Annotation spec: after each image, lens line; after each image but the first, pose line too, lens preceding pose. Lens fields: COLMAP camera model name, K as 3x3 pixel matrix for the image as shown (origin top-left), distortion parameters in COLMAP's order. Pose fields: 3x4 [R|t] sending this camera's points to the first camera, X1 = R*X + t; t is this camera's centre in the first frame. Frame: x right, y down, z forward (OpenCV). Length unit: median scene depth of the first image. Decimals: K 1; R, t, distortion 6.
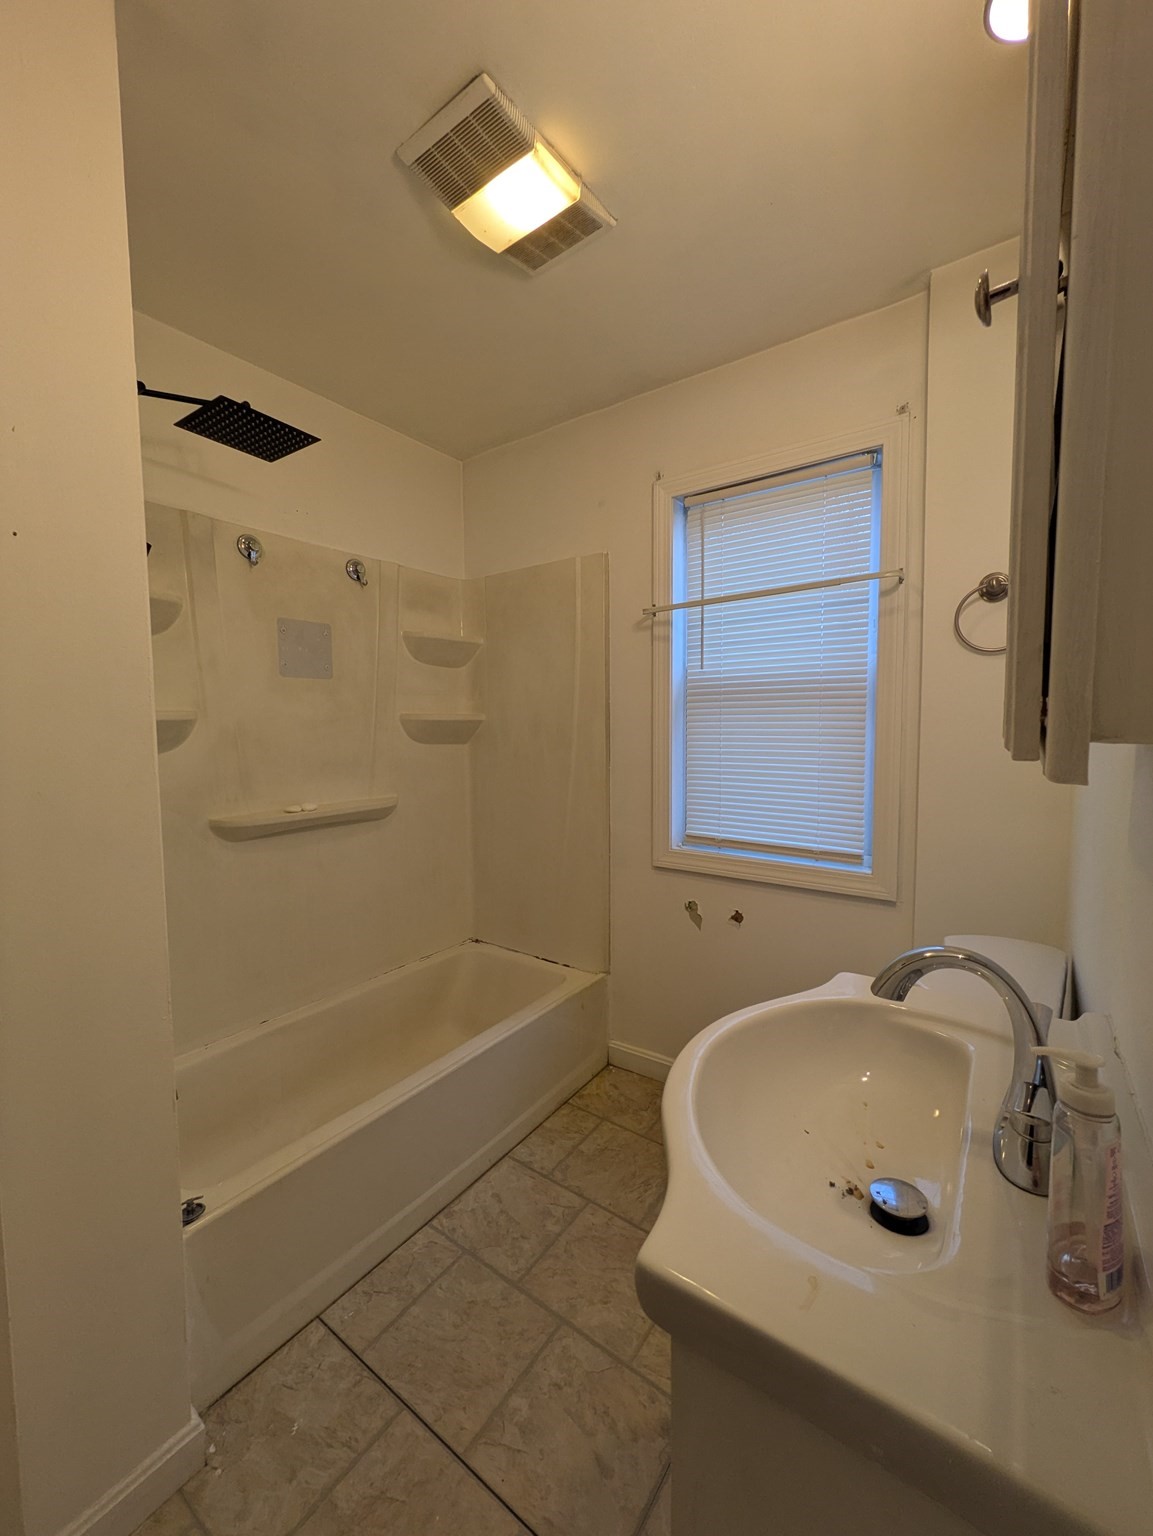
lens RADIAL K [[611.1, 0, 575.3], [0, 611.1, 767.7], [0, 0, 1]] dist [-0.000805, -0.000195]
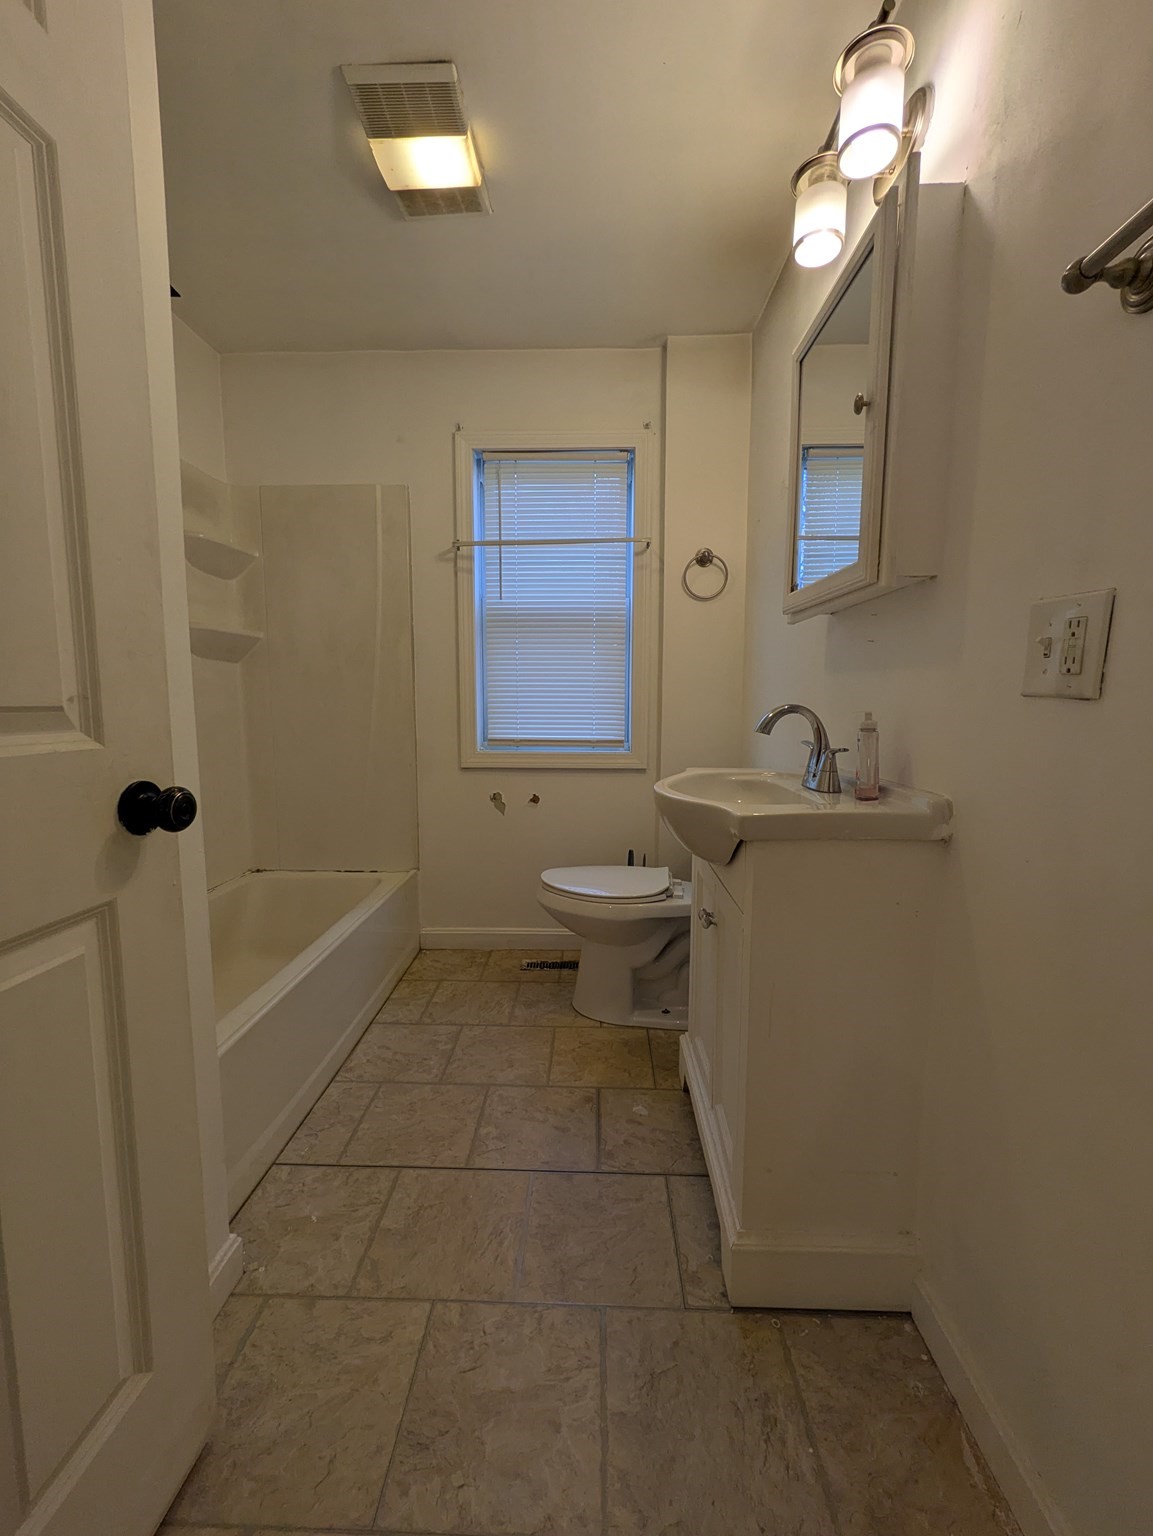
lens RADIAL K [[611.1, 0, 581.4], [0, 611.1, 768.6], [0, 0, 1]] dist [-0.000805, -0.000195]
pose [[0.827396, -0.049908, 0.559397, -0.360720], [0.028971, 0.998510, 0.046234, 0.124263], [-0.560871, -0.022047, 0.827609, -0.104425]]
